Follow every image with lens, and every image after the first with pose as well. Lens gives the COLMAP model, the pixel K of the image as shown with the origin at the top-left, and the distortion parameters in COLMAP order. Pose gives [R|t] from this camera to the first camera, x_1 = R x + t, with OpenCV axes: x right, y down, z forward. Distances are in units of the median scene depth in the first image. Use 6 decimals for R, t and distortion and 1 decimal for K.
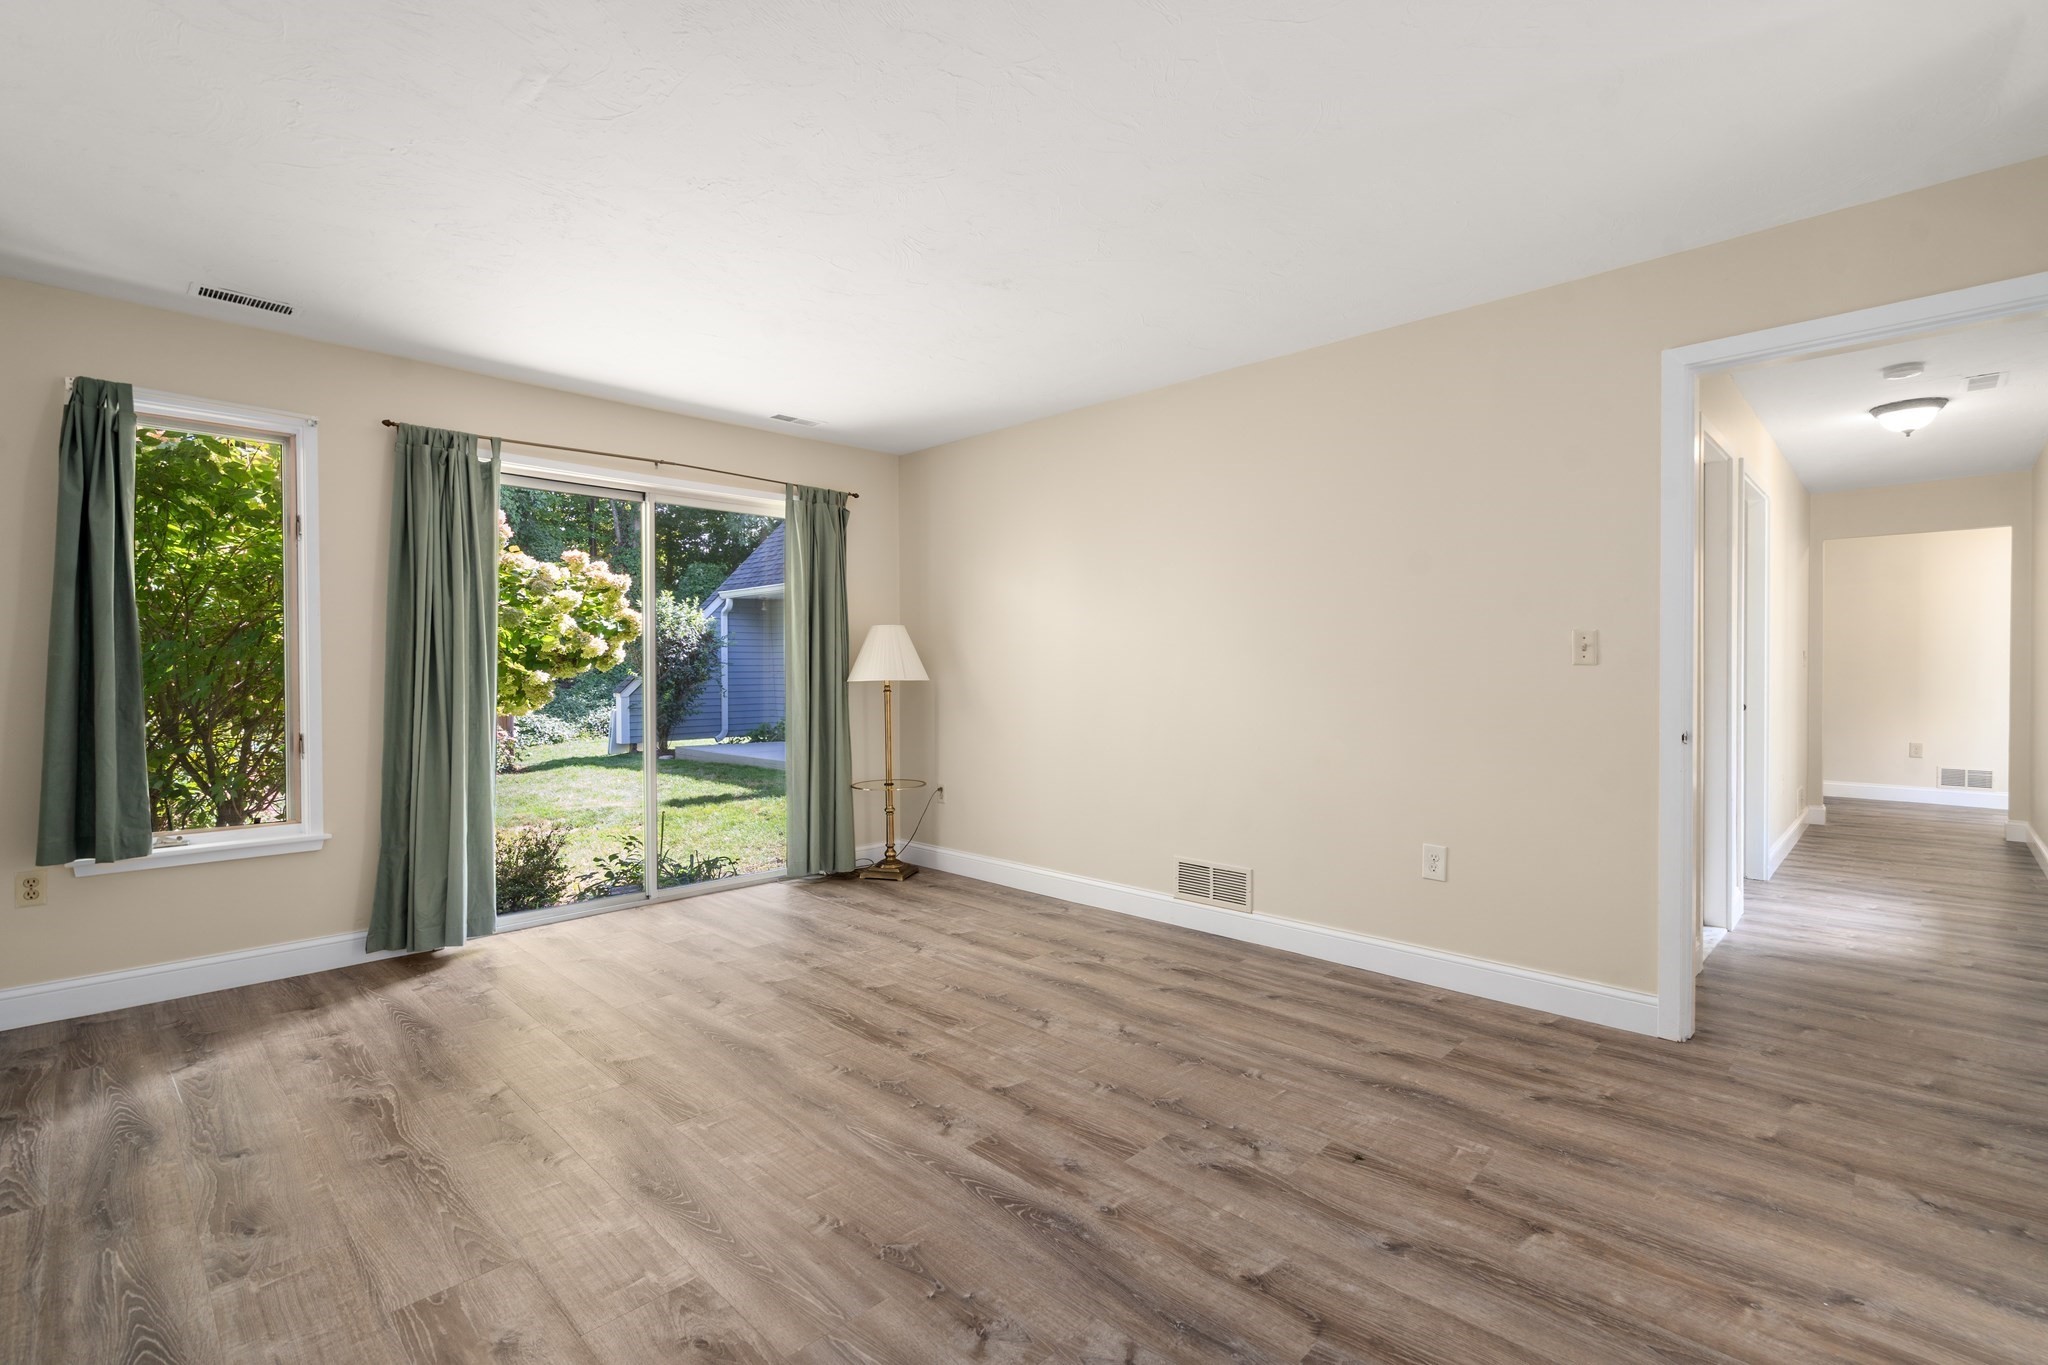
lens RADIAL K [[931.9, 0, 1023.8], [0, 931.9, 675.2], [0, 0, 1]] dist [-0.006619, 0.001362]
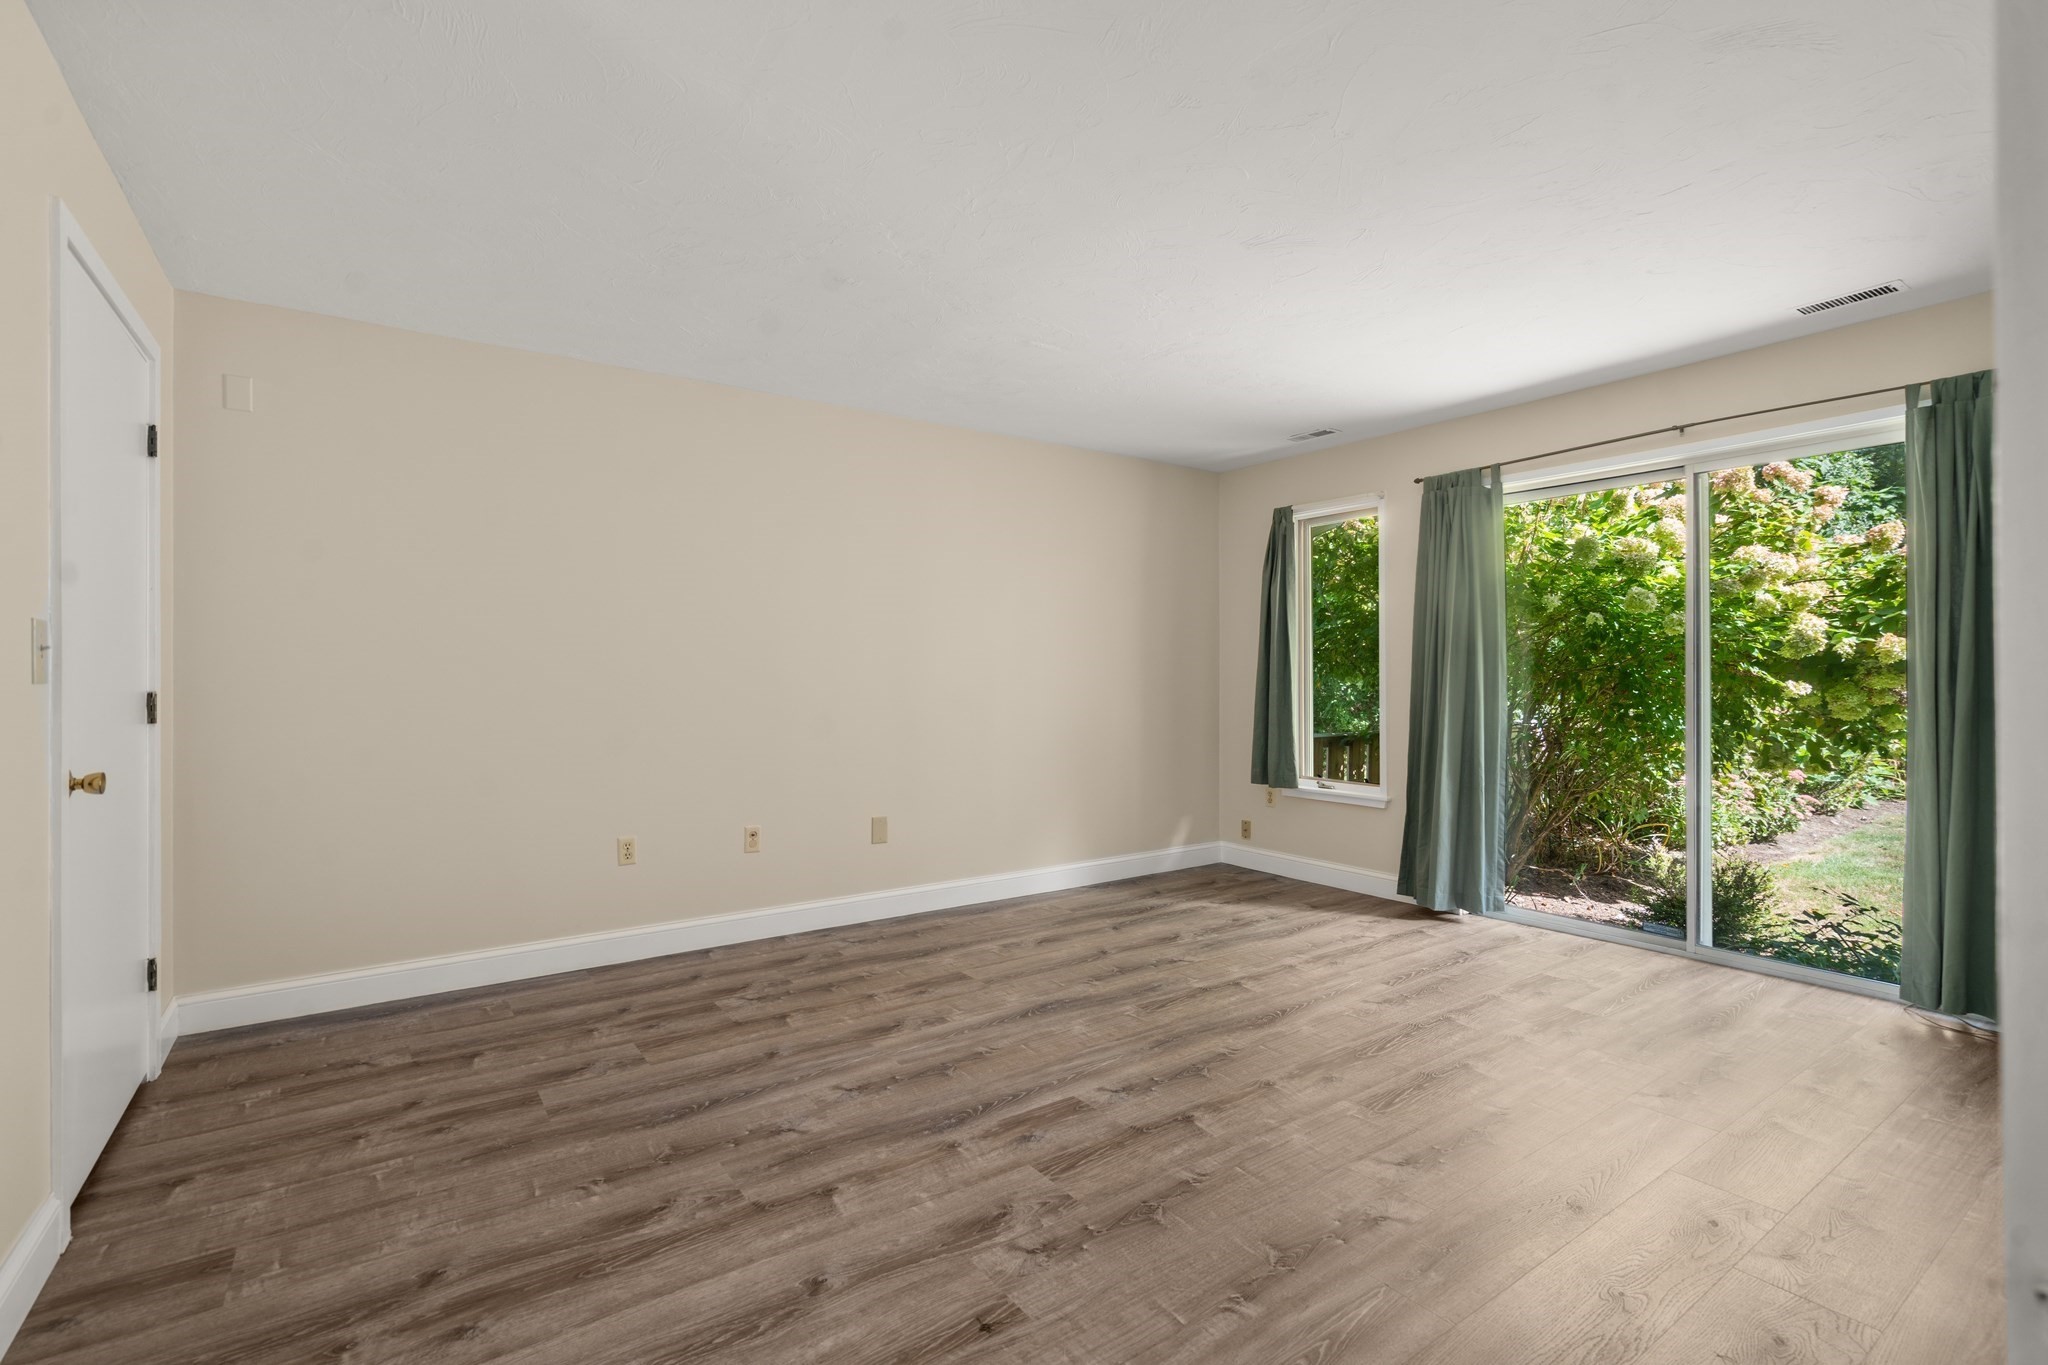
lens RADIAL K [[931.9, 0, 1016.1], [0, 931.9, 681.7], [0, 0, 1]] dist [-0.006619, 0.001362]
pose [[-0.190025, 0.008618, -0.981741, 1.091508], [-0.003081, 0.999951, 0.009374, -0.015337], [0.981774, 0.004806, -0.189989, 1.161548]]
